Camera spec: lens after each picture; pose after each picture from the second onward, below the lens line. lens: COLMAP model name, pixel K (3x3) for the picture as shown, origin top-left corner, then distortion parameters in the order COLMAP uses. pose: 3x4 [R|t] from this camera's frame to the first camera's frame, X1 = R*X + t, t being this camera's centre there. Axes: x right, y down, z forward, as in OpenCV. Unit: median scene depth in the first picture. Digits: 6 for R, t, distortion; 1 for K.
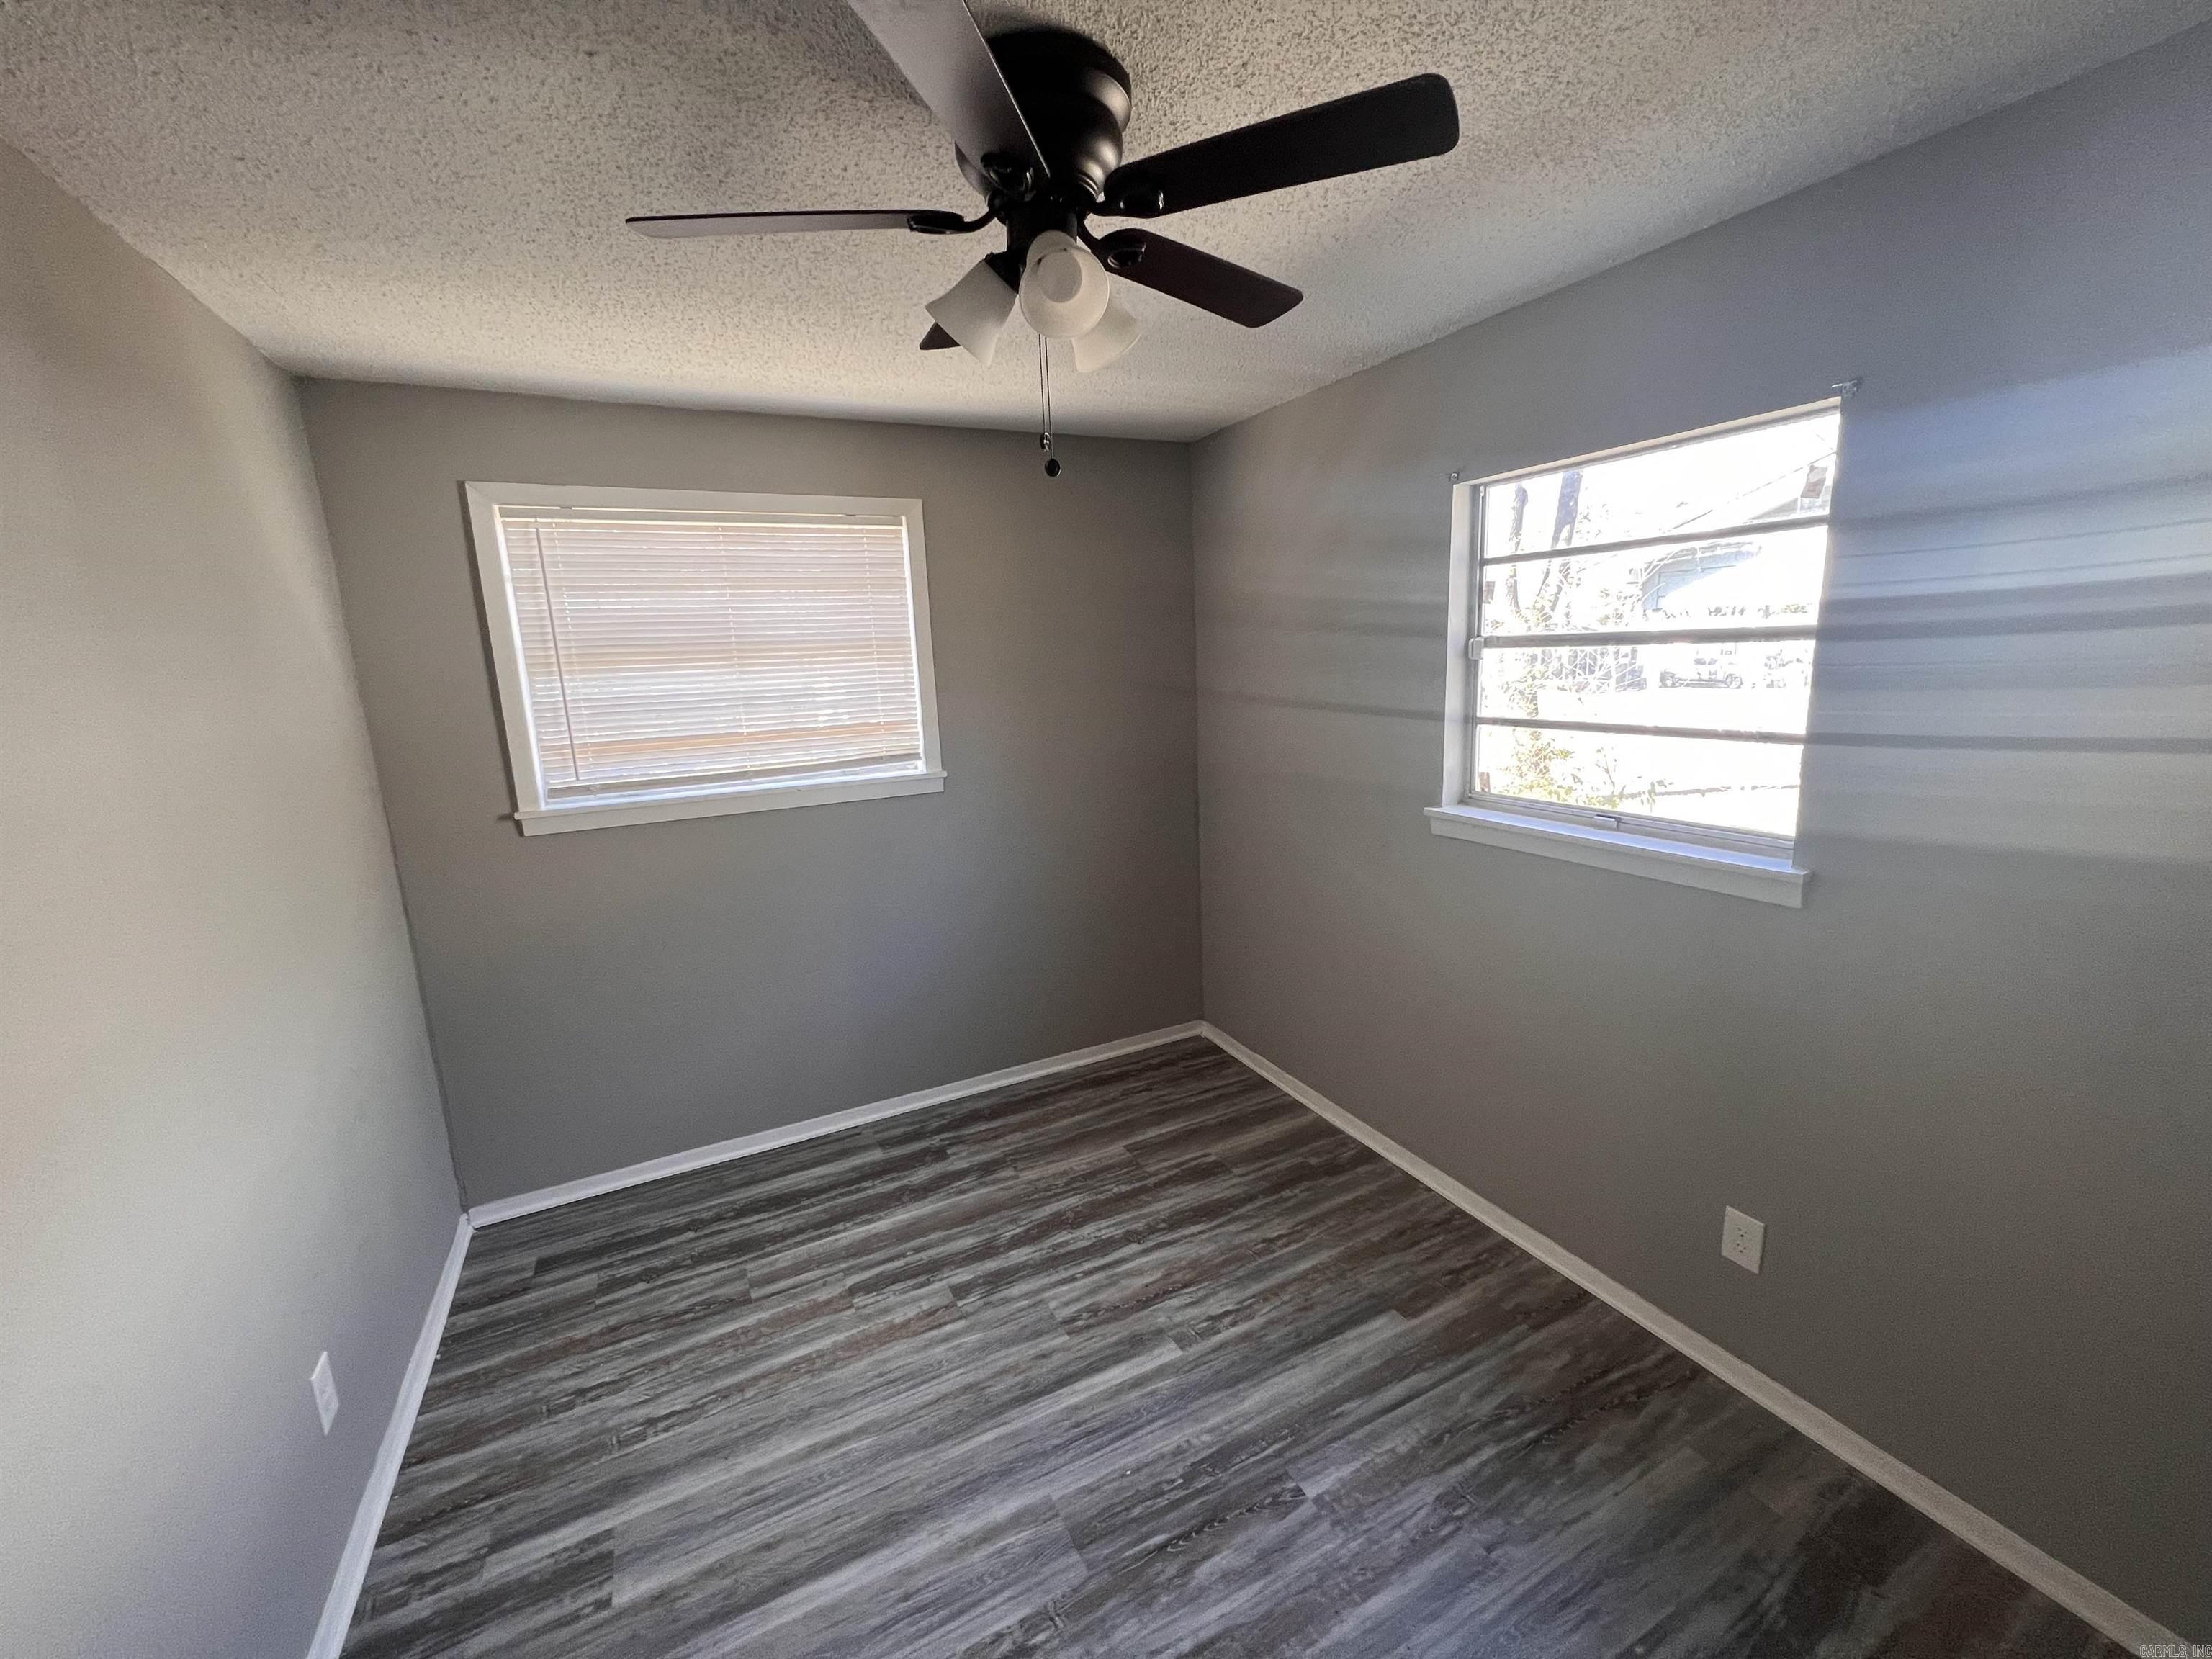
lens RADIAL K [[886.1, 0, 1104.9], [0, 886.1, 830.2], [0, 0, 1]] dist [0.000354, 0.000471]
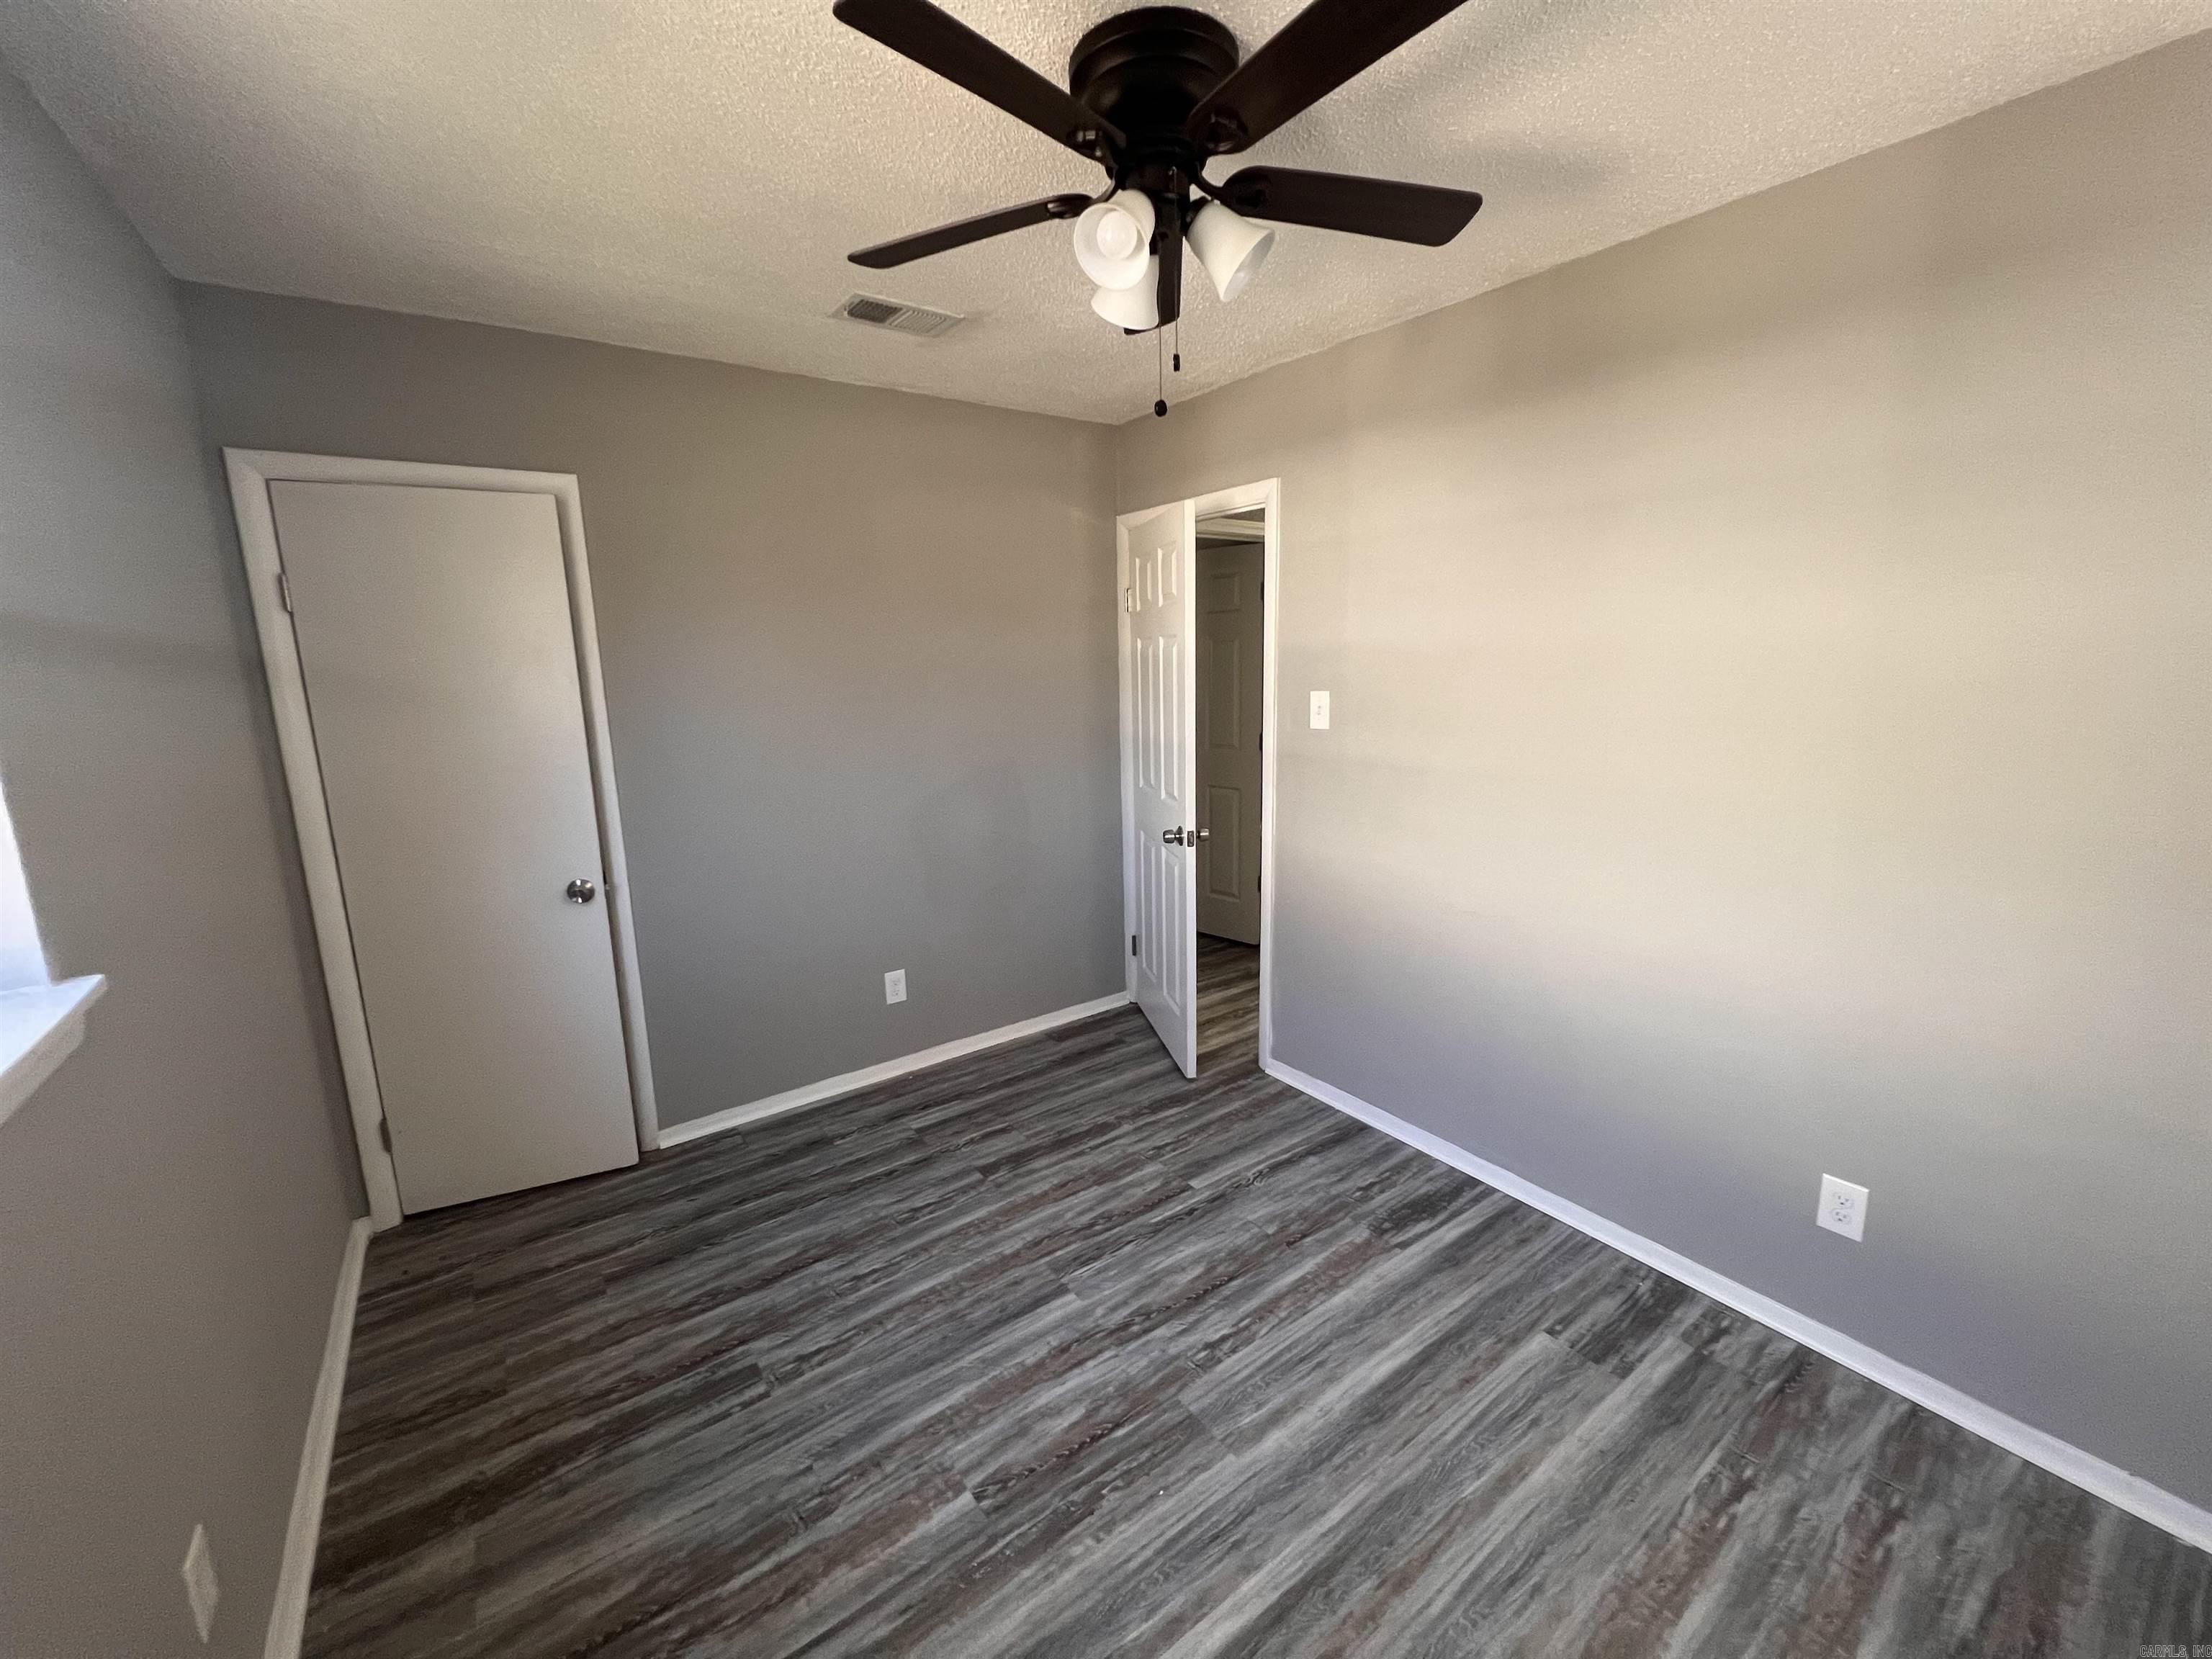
lens RADIAL K [[886.1, 0, 1109.3], [0, 886.1, 825.3], [0, 0, 1]] dist [0.000354, 0.000471]
pose [[-0.985575, 0.091029, -0.142677, 0.150552], [0.030040, 0.923739, 0.381843, -0.262442], [0.166555, 0.372049, -0.913148, 1.607278]]
